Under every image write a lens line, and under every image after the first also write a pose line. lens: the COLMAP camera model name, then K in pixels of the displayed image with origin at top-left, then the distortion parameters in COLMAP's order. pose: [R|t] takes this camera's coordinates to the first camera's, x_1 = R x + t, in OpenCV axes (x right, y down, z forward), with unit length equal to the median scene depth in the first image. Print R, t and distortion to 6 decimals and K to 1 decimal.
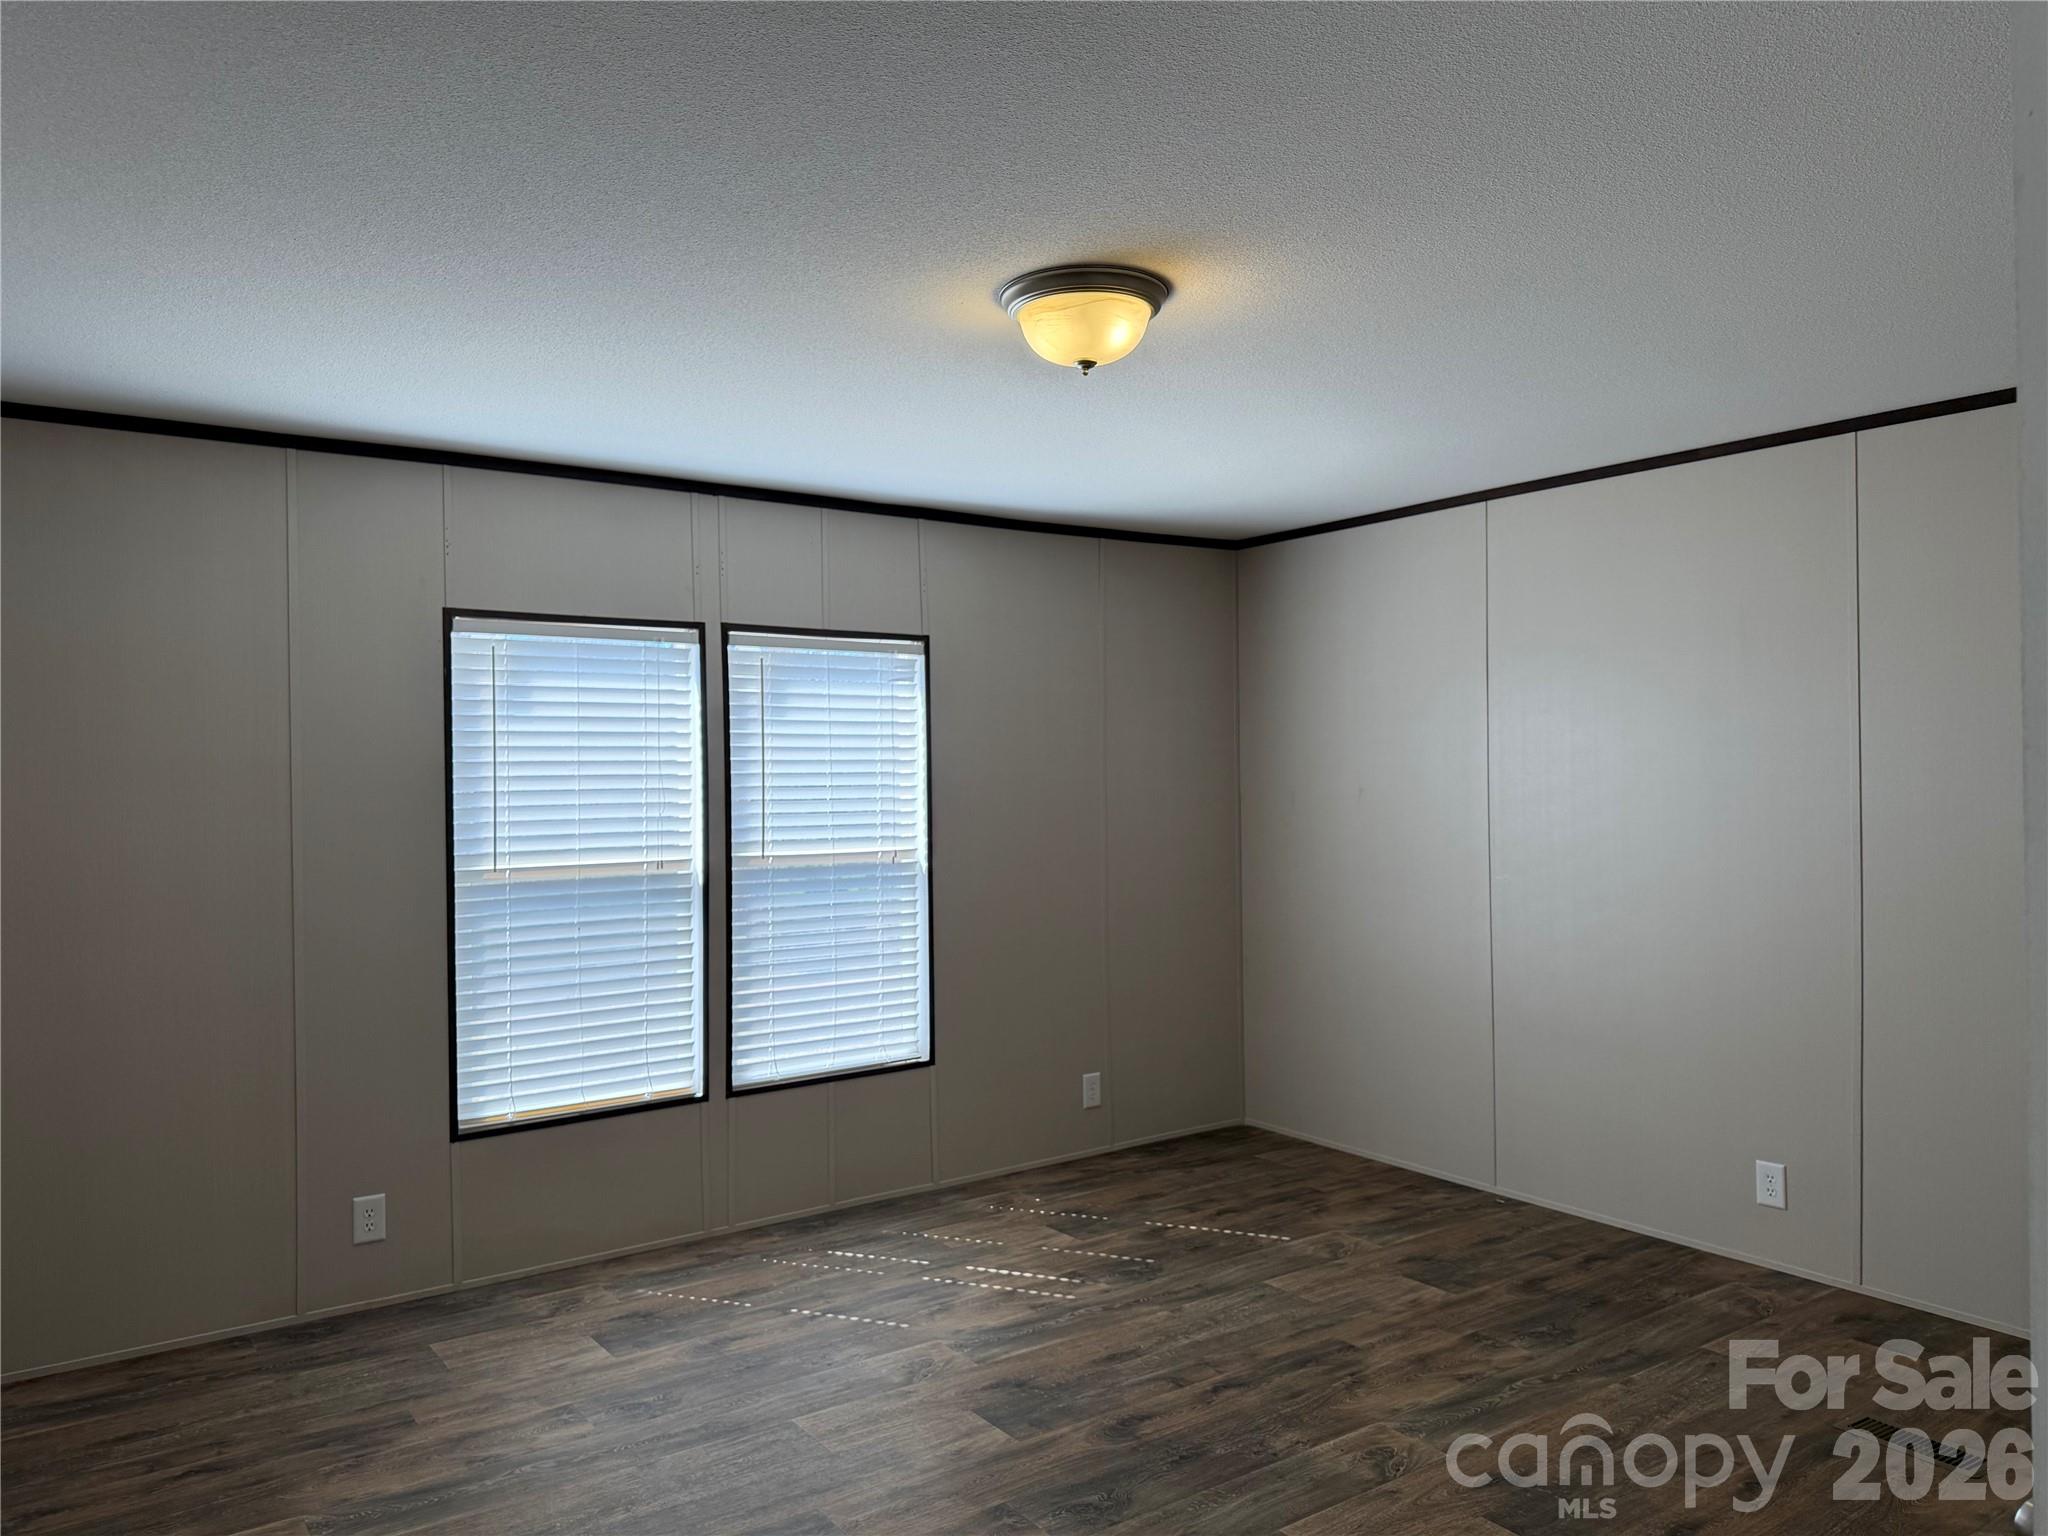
lens RADIAL K [[1473.6, 0, 999.5], [0, 1473.6, 719.1], [0, 0, 1]] dist [0.059615, -0.064786]
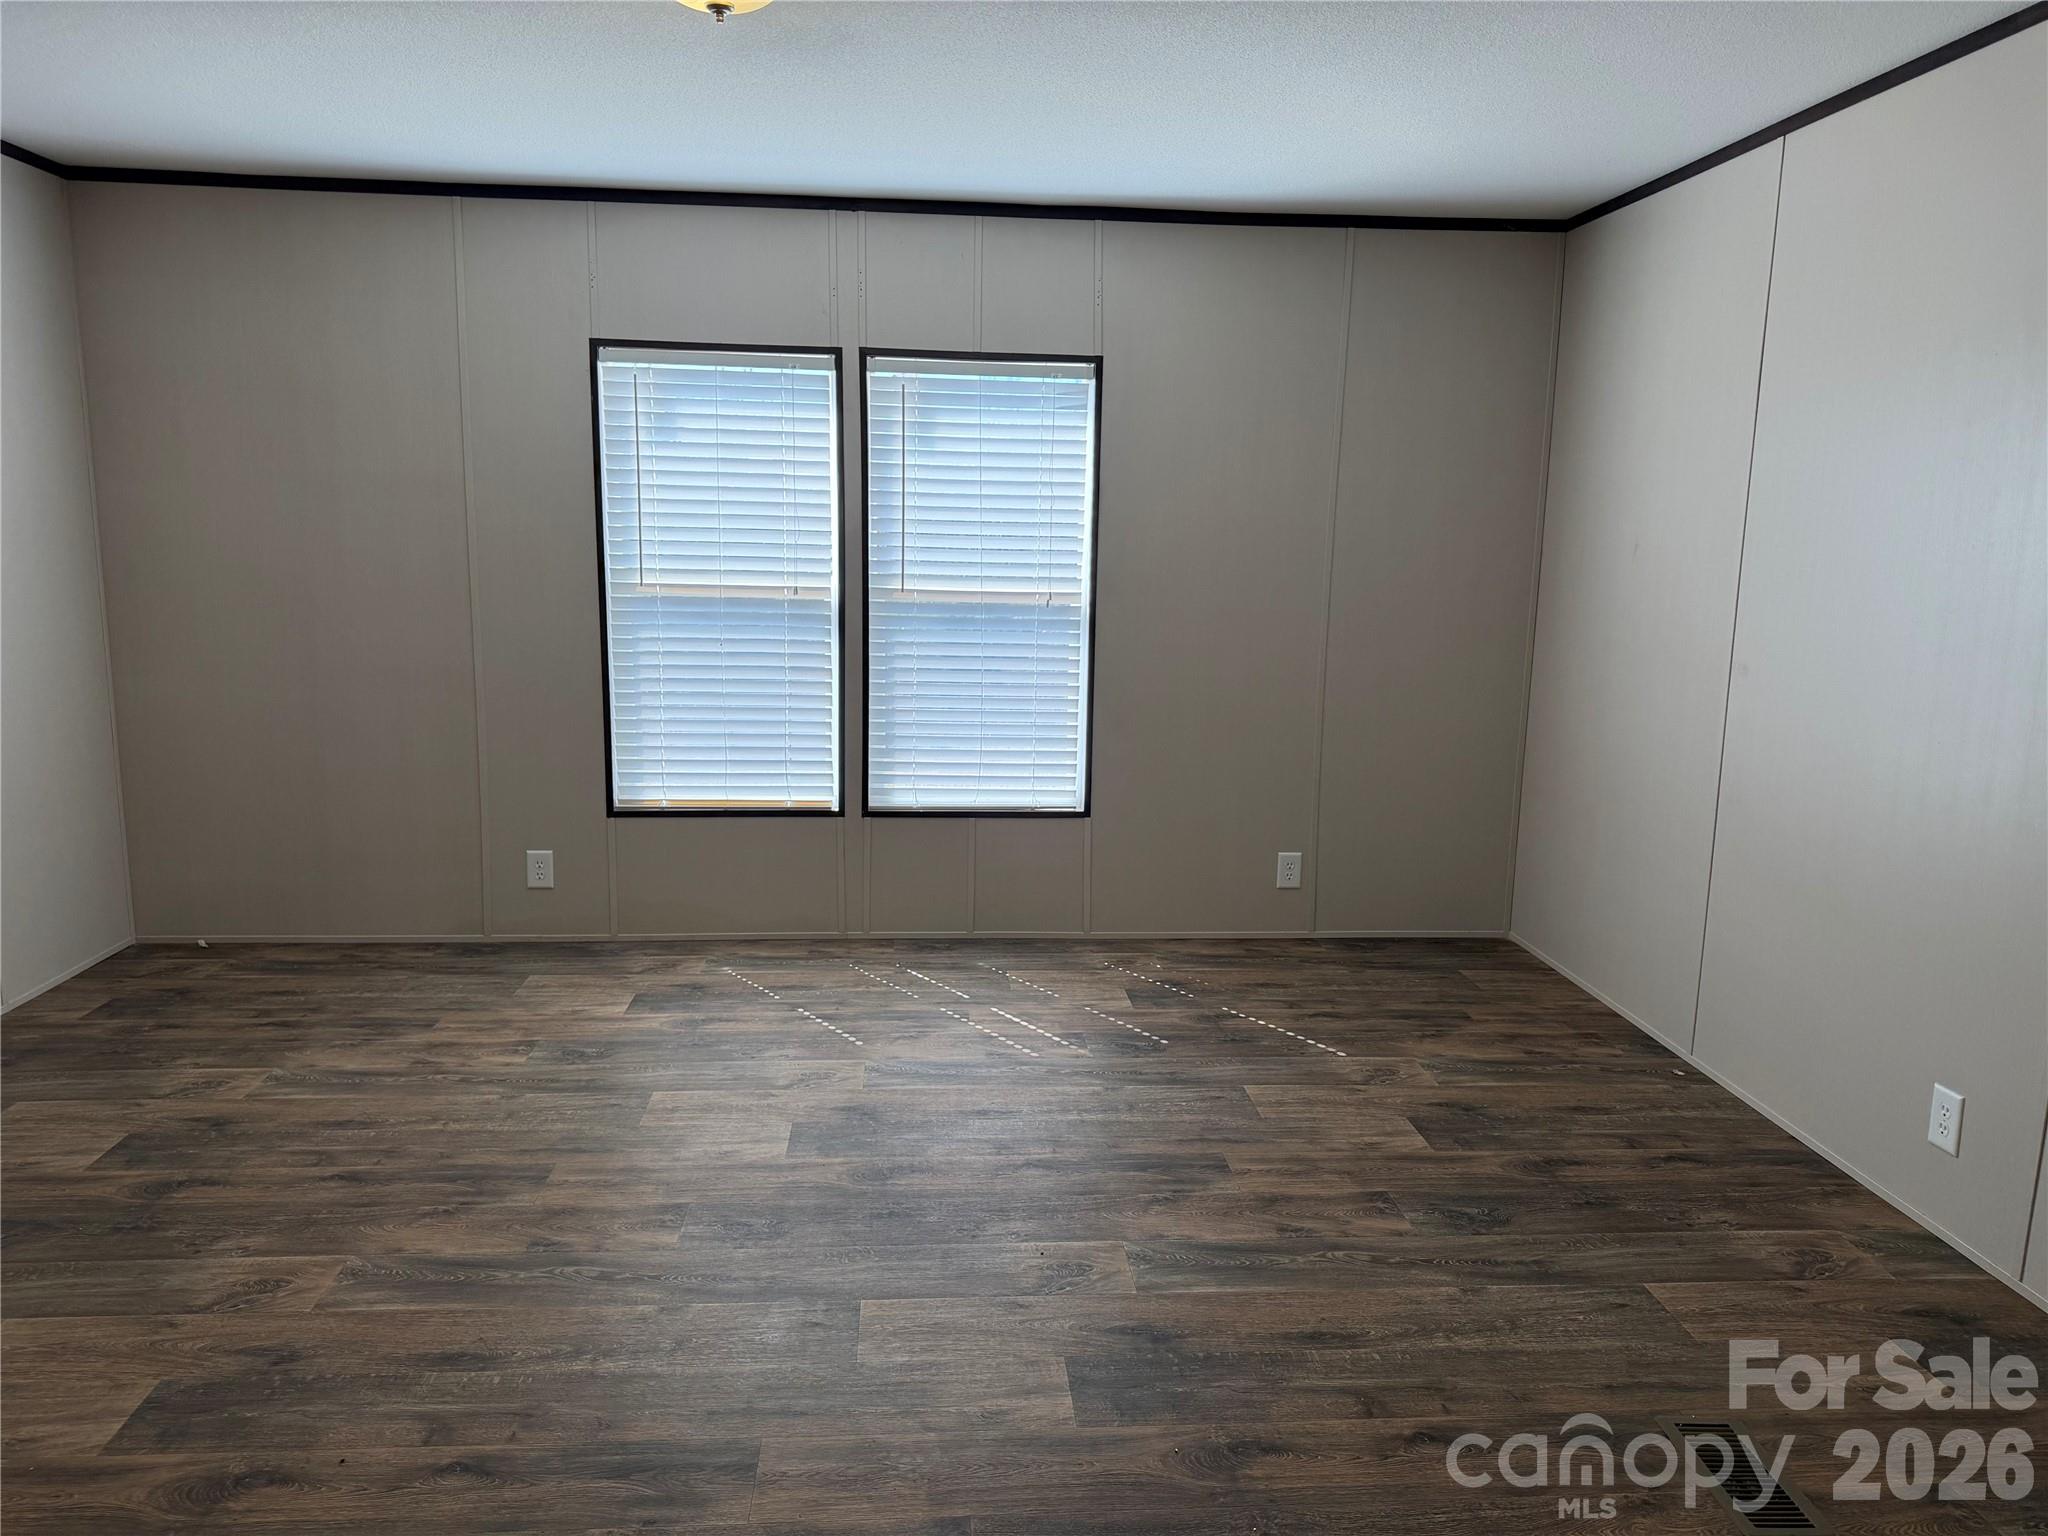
lens RADIAL K [[1473.6, 0, 1030.6], [0, 1473.6, 745.0], [0, 0, 1]] dist [0.059615, -0.064786]
pose [[0.855046, 0.105181, -0.507772, 0.455358], [-0.011941, 0.982947, 0.183503, 0.013102], [0.518414, -0.150840, 0.841721, 0.196376]]
